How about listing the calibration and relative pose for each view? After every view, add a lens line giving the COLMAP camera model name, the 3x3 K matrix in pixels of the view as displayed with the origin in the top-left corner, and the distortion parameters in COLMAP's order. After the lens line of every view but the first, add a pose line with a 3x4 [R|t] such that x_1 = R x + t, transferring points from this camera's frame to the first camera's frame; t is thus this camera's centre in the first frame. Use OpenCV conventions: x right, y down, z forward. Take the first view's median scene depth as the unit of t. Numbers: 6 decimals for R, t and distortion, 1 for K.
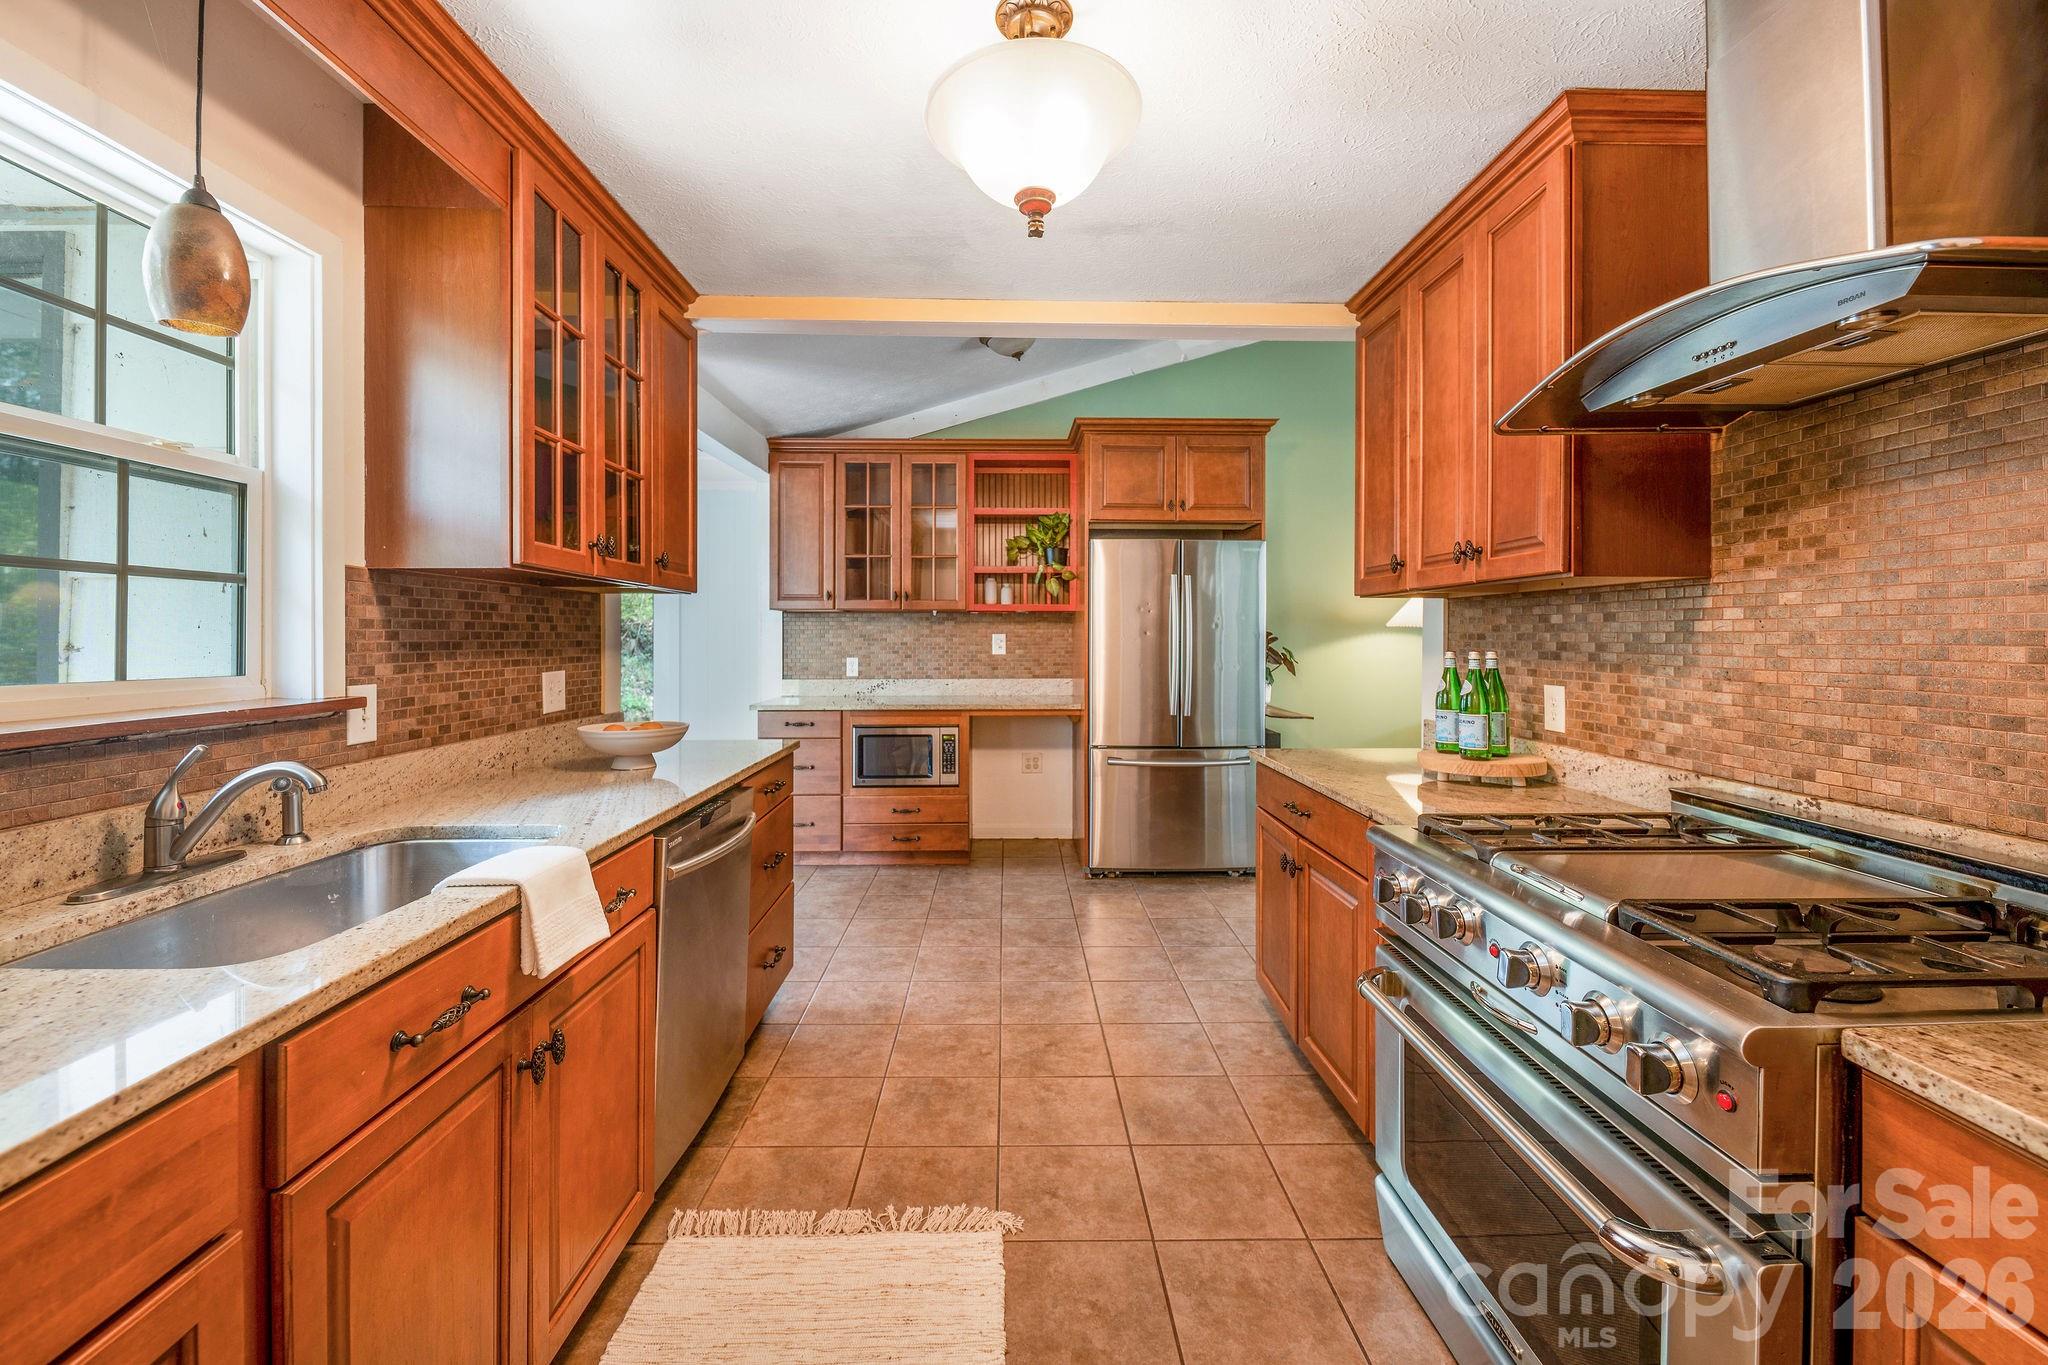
lens RADIAL K [[840.1, 0, 1029.0], [0, 840.1, 631.1], [0, 0, 1]] dist [-0.002952, -0.000406]
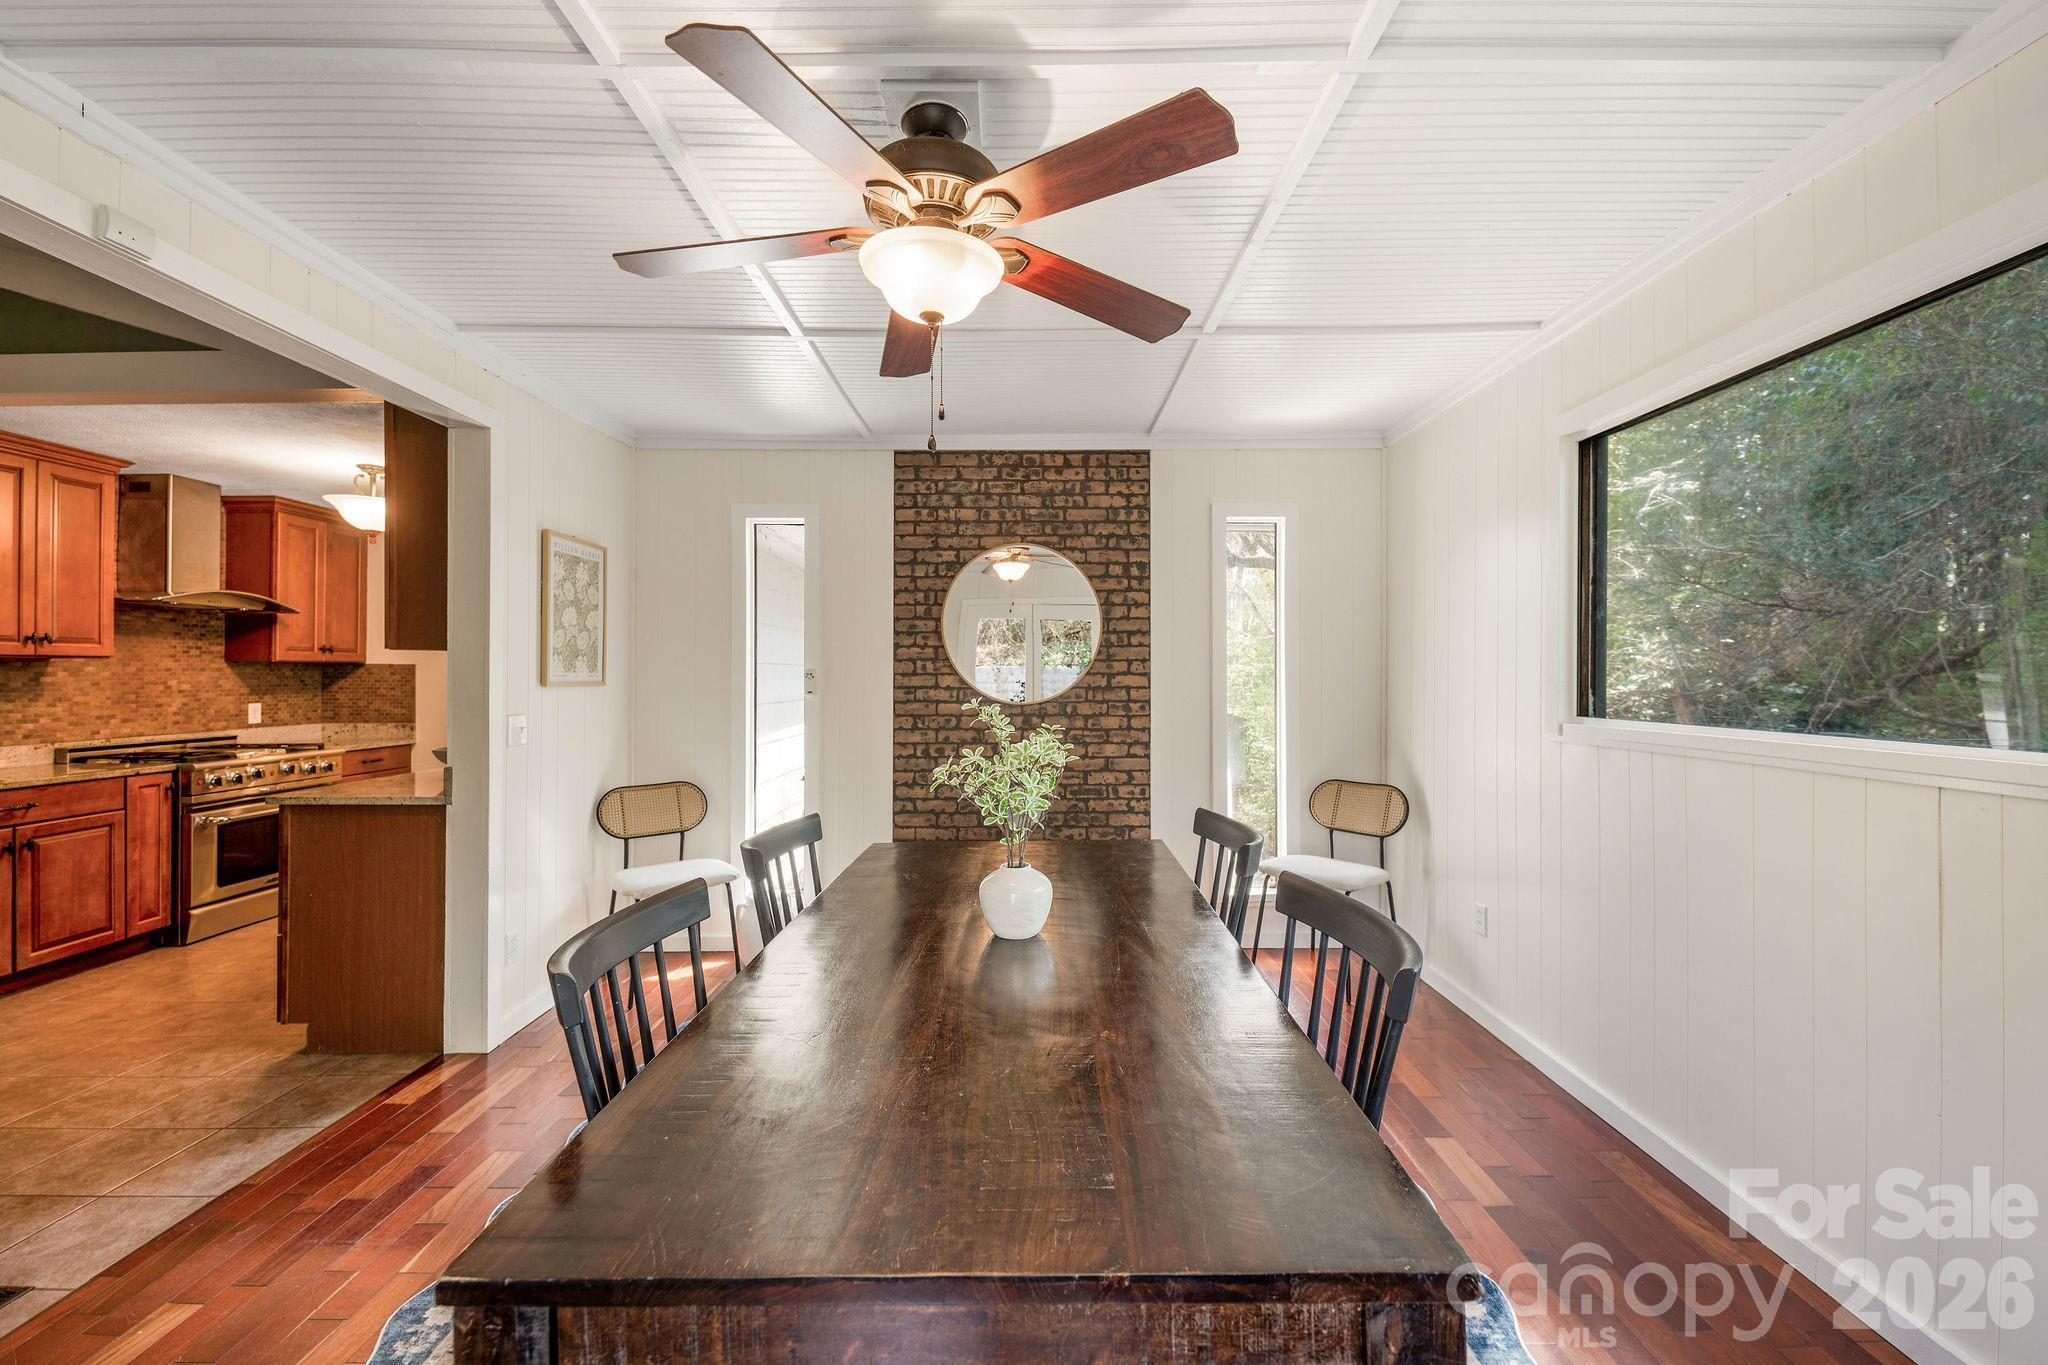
lens RADIAL K [[840.1, 0, 1026.6], [0, 840.1, 670.9], [0, 0, 1]] dist [-0.002952, -0.000406]
pose [[-0.999694, -0.003017, 0.024551, -2.109927], [-0.003184, 0.999972, -0.006766, -0.024681], [-0.024530, -0.006842, -0.999676, 3.488811]]
